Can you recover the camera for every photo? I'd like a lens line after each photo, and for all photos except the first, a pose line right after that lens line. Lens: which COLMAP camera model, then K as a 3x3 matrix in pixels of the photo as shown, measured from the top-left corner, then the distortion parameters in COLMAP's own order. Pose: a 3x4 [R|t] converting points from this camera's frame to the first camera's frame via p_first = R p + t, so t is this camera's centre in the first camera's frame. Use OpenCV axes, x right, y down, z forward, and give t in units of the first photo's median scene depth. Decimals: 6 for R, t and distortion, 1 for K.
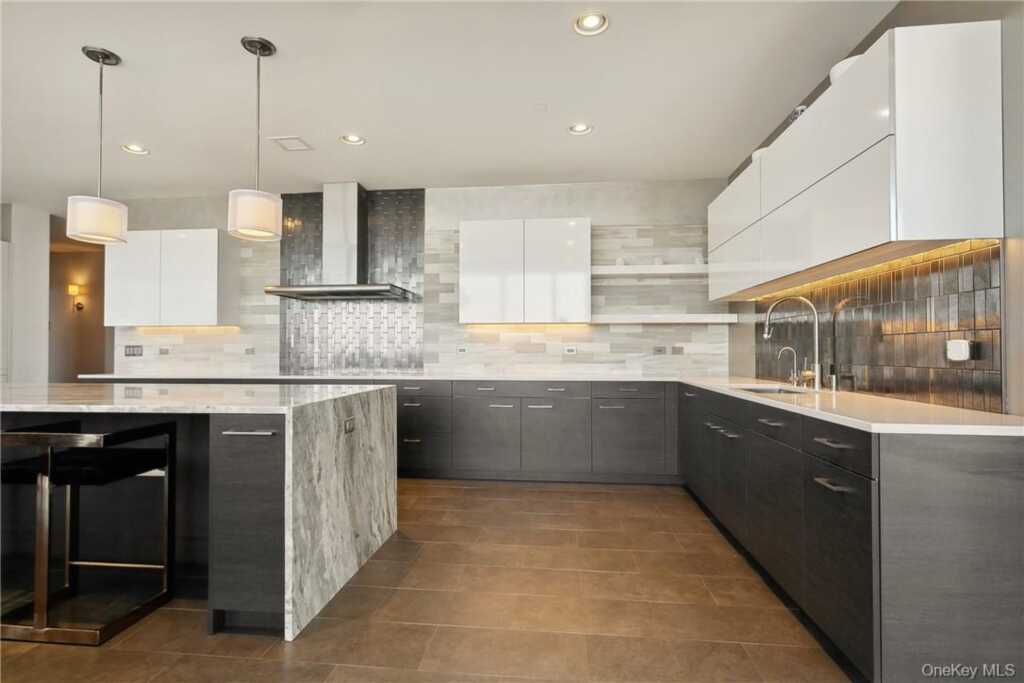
lens RADIAL K [[499.3, 0, 504.8], [0, 499.3, 346.1], [0, 0, 1]] dist [0.001955, 0.000816]
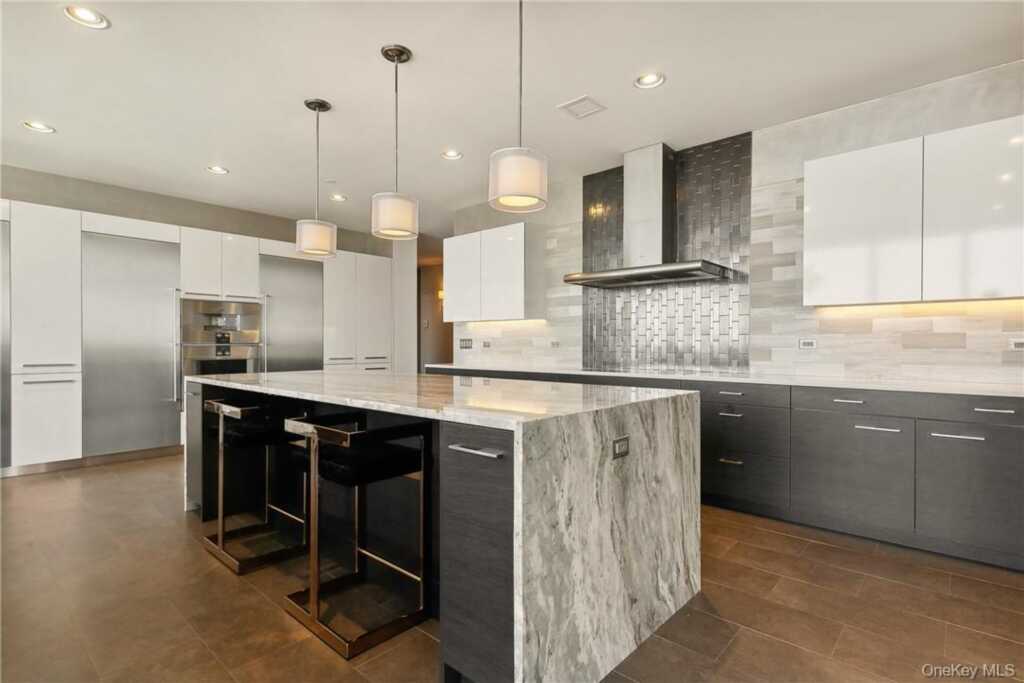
lens RADIAL K [[499.3, 0, 504.8], [0, 499.3, 346.1], [0, 0, 1]] dist [0.001955, 0.000816]
pose [[0.806339, 0.004502, -0.591436, -0.012023], [0.002316, 0.999939, 0.010769, 0.002976], [0.591449, -0.010054, 0.806280, 0.168764]]
